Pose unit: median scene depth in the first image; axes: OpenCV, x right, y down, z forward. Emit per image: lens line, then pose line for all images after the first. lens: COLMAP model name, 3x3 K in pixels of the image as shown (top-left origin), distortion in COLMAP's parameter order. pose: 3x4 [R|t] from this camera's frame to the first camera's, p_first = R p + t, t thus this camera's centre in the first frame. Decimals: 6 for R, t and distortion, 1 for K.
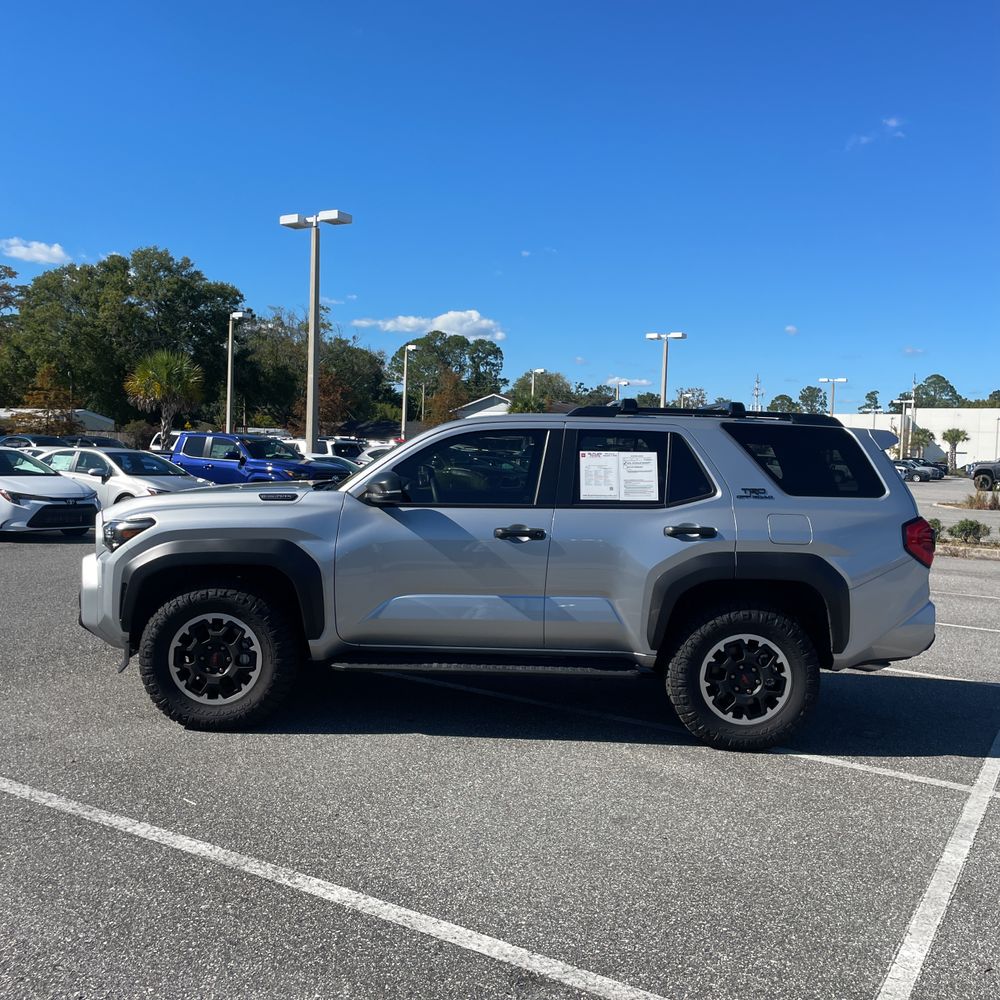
lens RADIAL K [[1011.6, 0, 500.6], [0, 1011.6, 500.2], [0, 0, 1]] dist [0.045650, 0.000000]
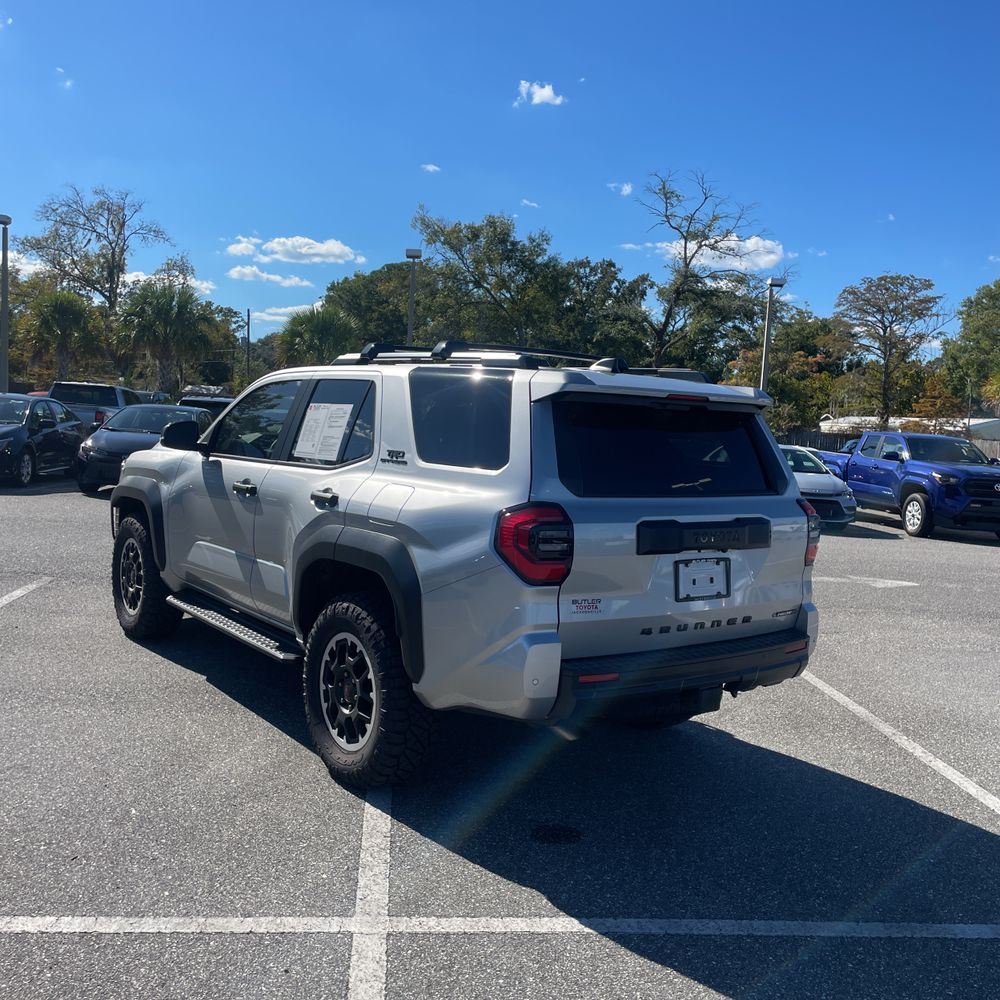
lens RADIAL K [[1011.6, 0, 495.0], [0, 1011.6, 510.7], [0, 0, 1]] dist [0.045650, 0.000000]
pose [[0.599283, 0.074682, -0.797046, 0.909134], [-0.078357, 0.996330, 0.034440, 0.002307], [0.796693, 0.041815, 0.602936, 0.606420]]
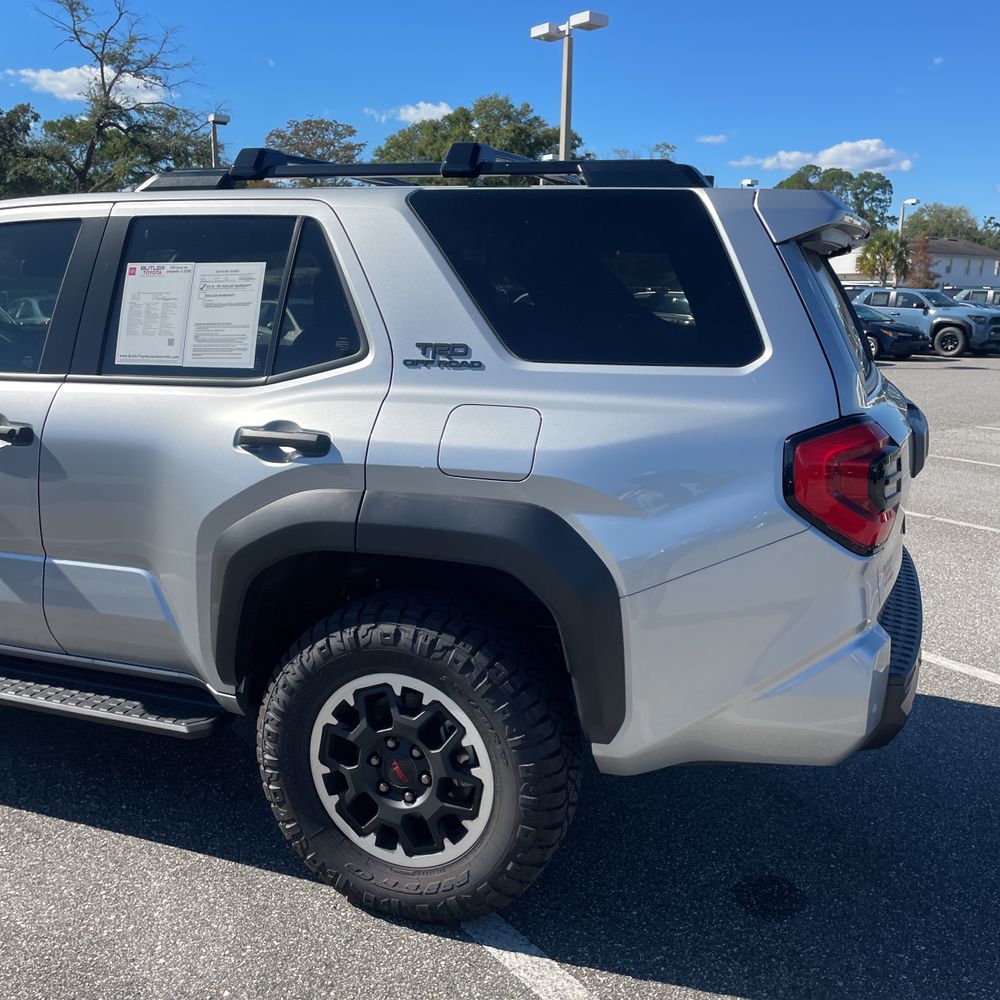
lens RADIAL K [[1011.6, 0, 487.0], [0, 1011.6, 500.0], [0, 0, 1]] dist [0.045650, 0.000000]
pose [[0.932796, 0.053113, -0.356468, 0.425834], [-0.002080, 0.989858, 0.142043, -0.006282], [0.360398, -0.131756, 0.923447, 0.606779]]
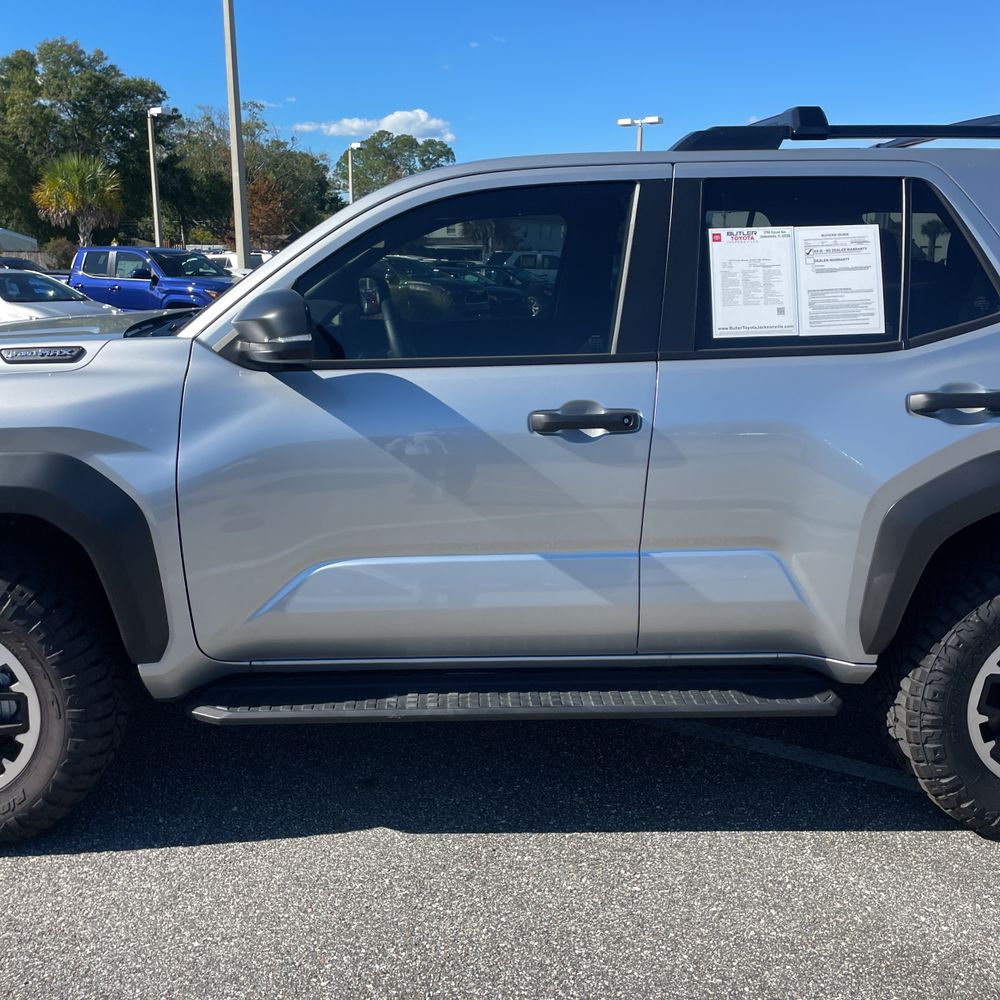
lens RADIAL K [[1011.6, 0, 487.2], [0, 1011.6, 501.9], [0, 0, 1]] dist [0.045650, 0.000000]
pose [[0.999008, -0.038928, 0.021647, -0.035778], [0.034318, 0.982498, 0.183084, -0.015493], [-0.028396, -0.182159, 0.982859, 0.543104]]
